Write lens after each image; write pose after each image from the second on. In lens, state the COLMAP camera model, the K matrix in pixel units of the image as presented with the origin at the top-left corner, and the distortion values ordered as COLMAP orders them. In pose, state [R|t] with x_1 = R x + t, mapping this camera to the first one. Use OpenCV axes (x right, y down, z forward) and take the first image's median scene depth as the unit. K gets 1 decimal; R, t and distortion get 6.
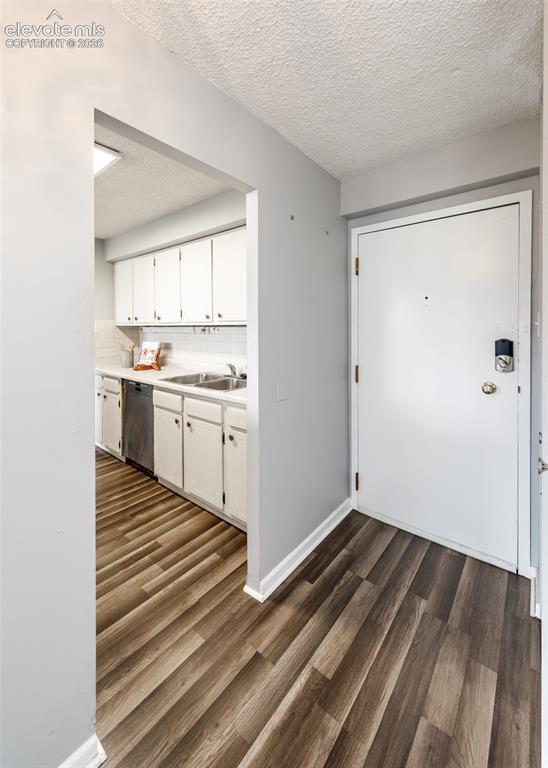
lens RADIAL K [[321.8, 0, 264.8], [0, 321.8, 320.4], [0, 0, 1]] dist [-0.015167, 0.000192]
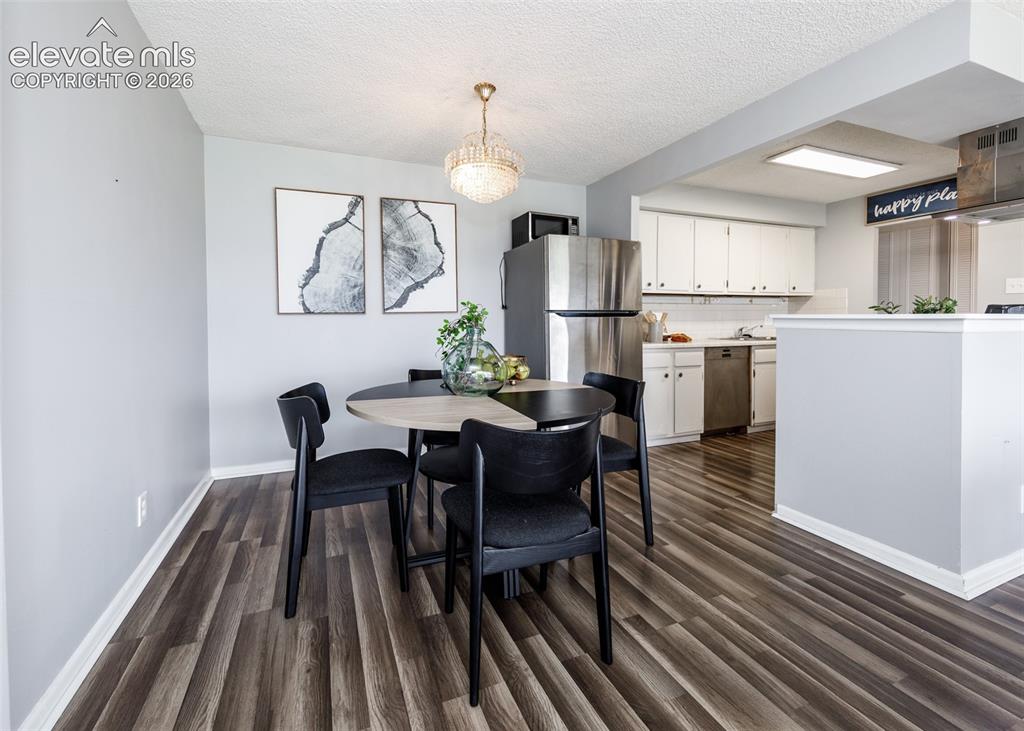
lens RADIAL K [[439.6, 0, 503.1], [0, 439.6, 326.8], [0, 0, 1]] dist [-0.001828, 0.002061]
pose [[0.464424, -0.008980, 0.885567, -2.079727], [-0.012103, 0.999791, 0.016485, 0.118077], [-0.885530, -0.018374, 0.464218, 1.046722]]
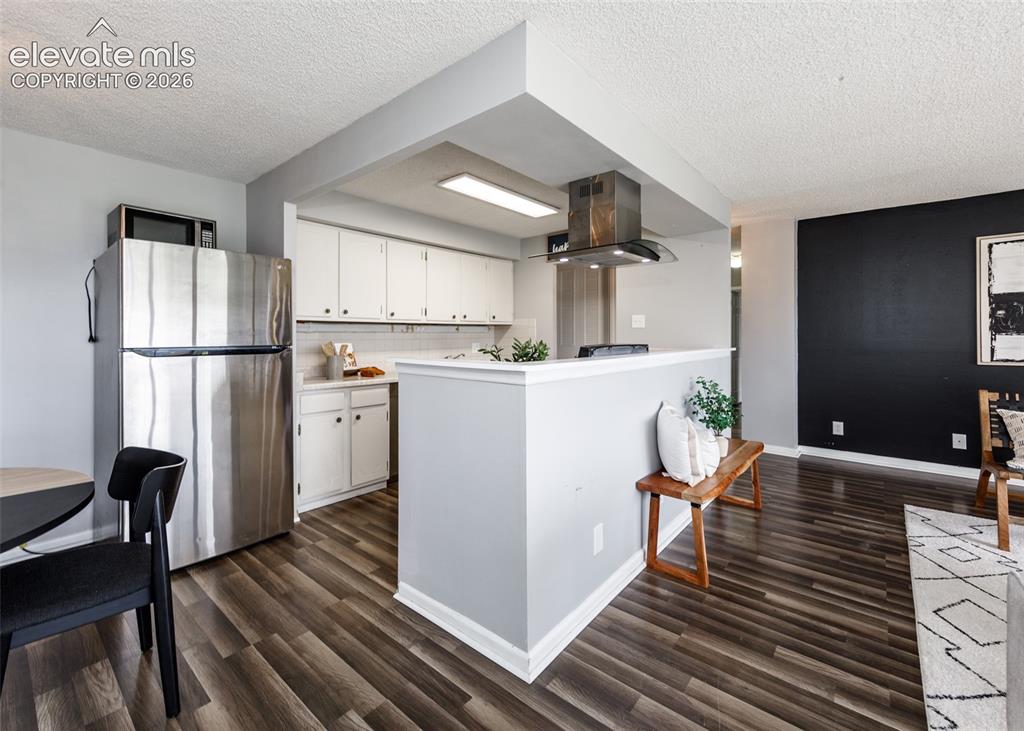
lens RADIAL K [[439.6, 0, 515.3], [0, 439.6, 336.7], [0, 0, 1]] dist [-0.001828, 0.002061]
pose [[-0.016710, 0.005384, 0.999846, -1.799236], [-0.006515, 0.999964, -0.005494, 0.069956], [-0.999839, -0.006606, -0.016674, 0.783203]]
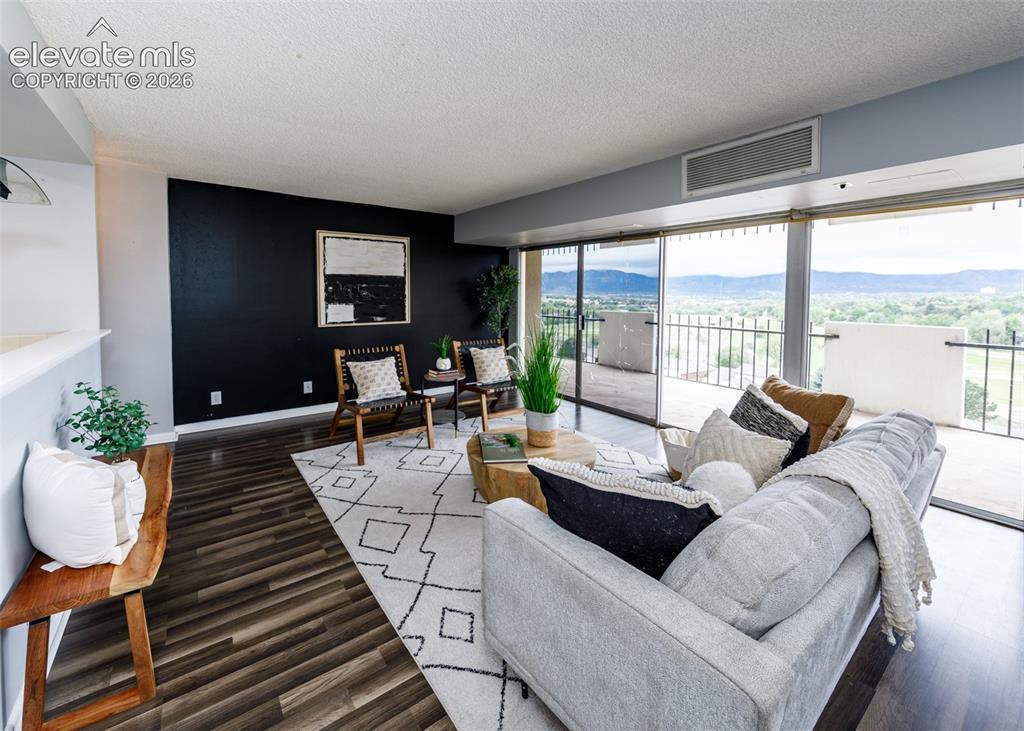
lens RADIAL K [[417.4, 0, 487.5], [0, 417.4, 306.7], [0, 0, 1]] dist [0.004539, -0.000797]
pose [[-0.971339, -0.003340, 0.237676, -1.543798], [0.002227, 0.999730, 0.023150, 0.020458], [-0.237689, 0.023016, -0.971069, 0.818589]]
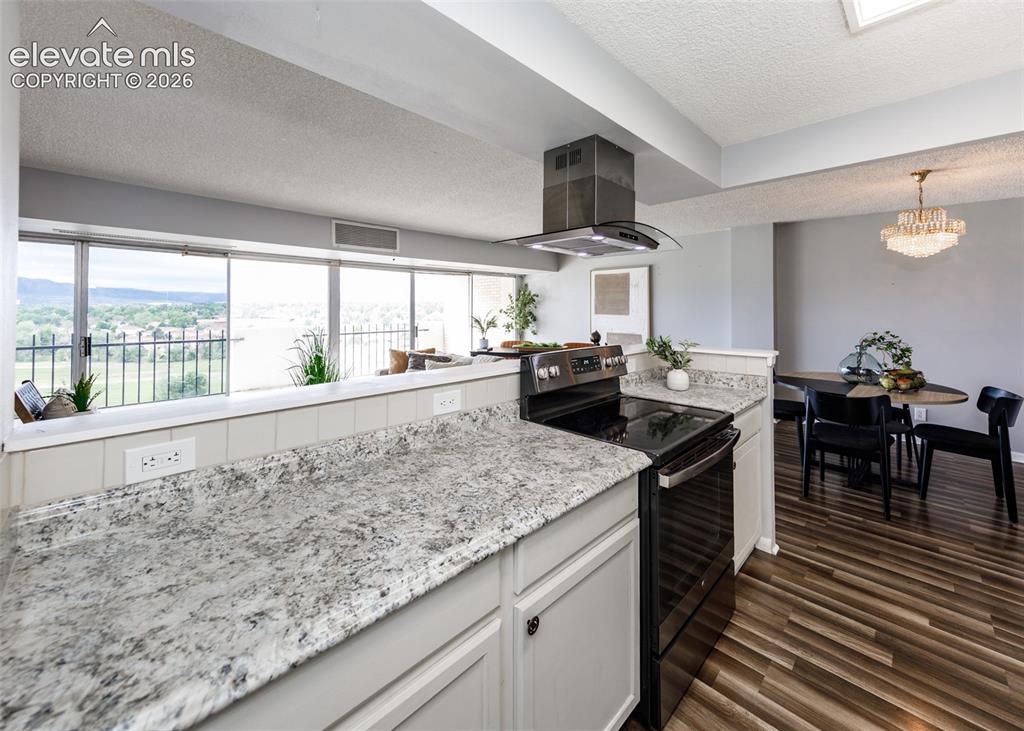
lens RADIAL K [[416.5, 0, 536.0], [0, 416.5, 299.3], [0, 0, 1]] dist [0.012366, -0.000470]
pose [[-0.037339, -0.009506, -0.999257, -0.168216], [0.007484, 0.999924, -0.009792, -0.002296], [0.999275, -0.007844, -0.037265, 0.516007]]
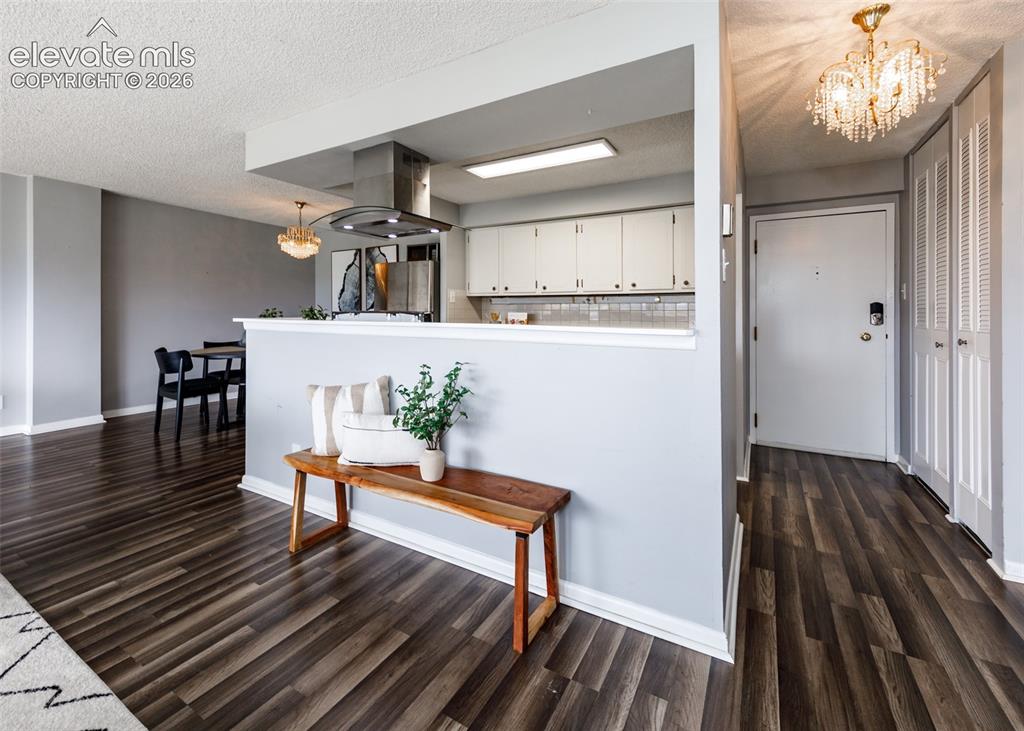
lens RADIAL K [[439.6, 0, 521.5], [0, 439.6, 307.6], [0, 0, 1]] dist [-0.001828, 0.002061]
pose [[0.979042, 0.010662, 0.203380, -0.798520], [-0.011861, 0.999919, 0.004677, 0.058566], [-0.203314, -0.006991, 0.979089, -0.410555]]
